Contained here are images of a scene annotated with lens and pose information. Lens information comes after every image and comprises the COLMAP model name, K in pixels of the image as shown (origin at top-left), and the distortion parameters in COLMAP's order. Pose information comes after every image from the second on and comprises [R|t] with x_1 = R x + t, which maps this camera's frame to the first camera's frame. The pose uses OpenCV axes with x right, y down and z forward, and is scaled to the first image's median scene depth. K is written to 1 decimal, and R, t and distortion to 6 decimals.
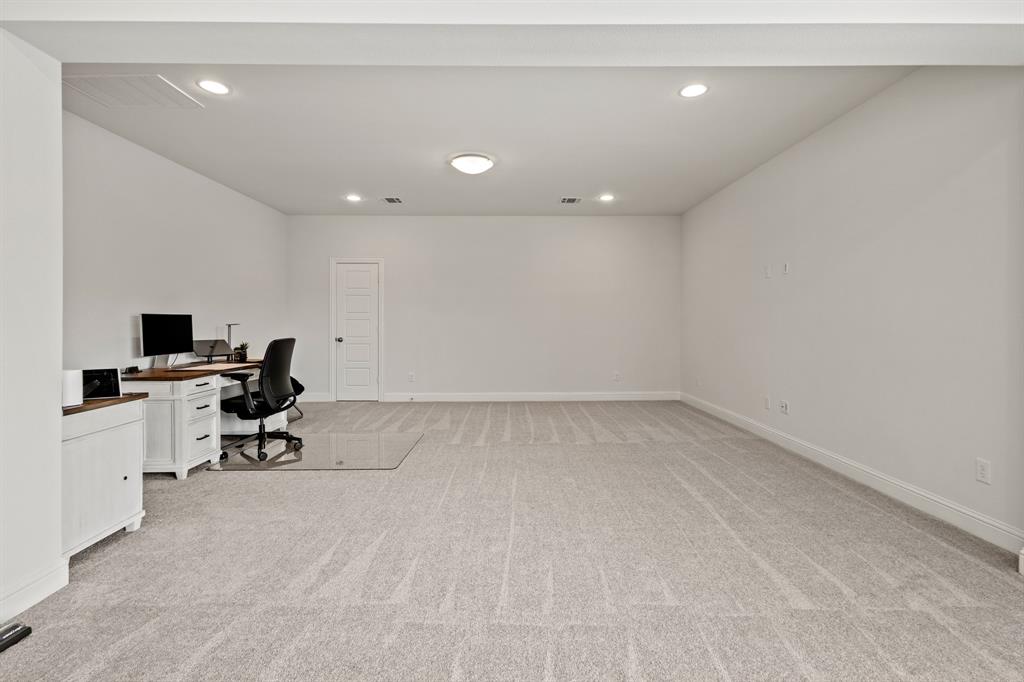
lens RADIAL K [[473.3, 0, 516.1], [0, 473.3, 322.4], [0, 0, 1]] dist [0.003022, 0.000356]
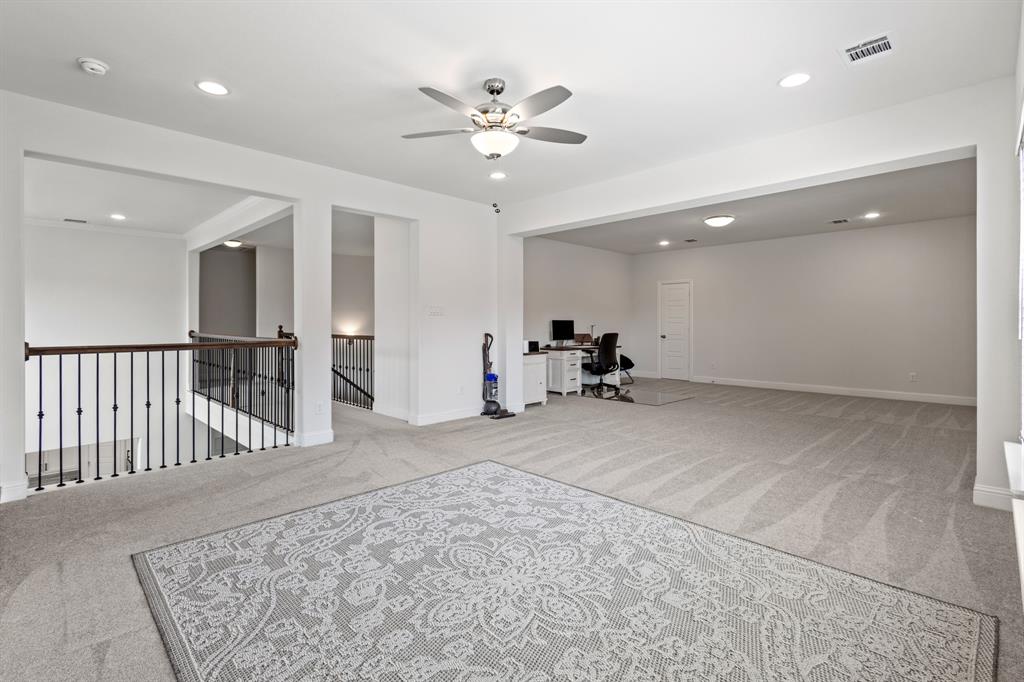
lens RADIAL K [[473.3, 0, 516.1], [0, 473.3, 322.4], [0, 0, 1]] dist [0.003022, 0.000356]
pose [[0.697803, 0.001192, -0.716289, 0.607145], [-0.004215, 0.999988, -0.002442, -0.002503], [0.716277, 0.004723, 0.697800, -0.589306]]
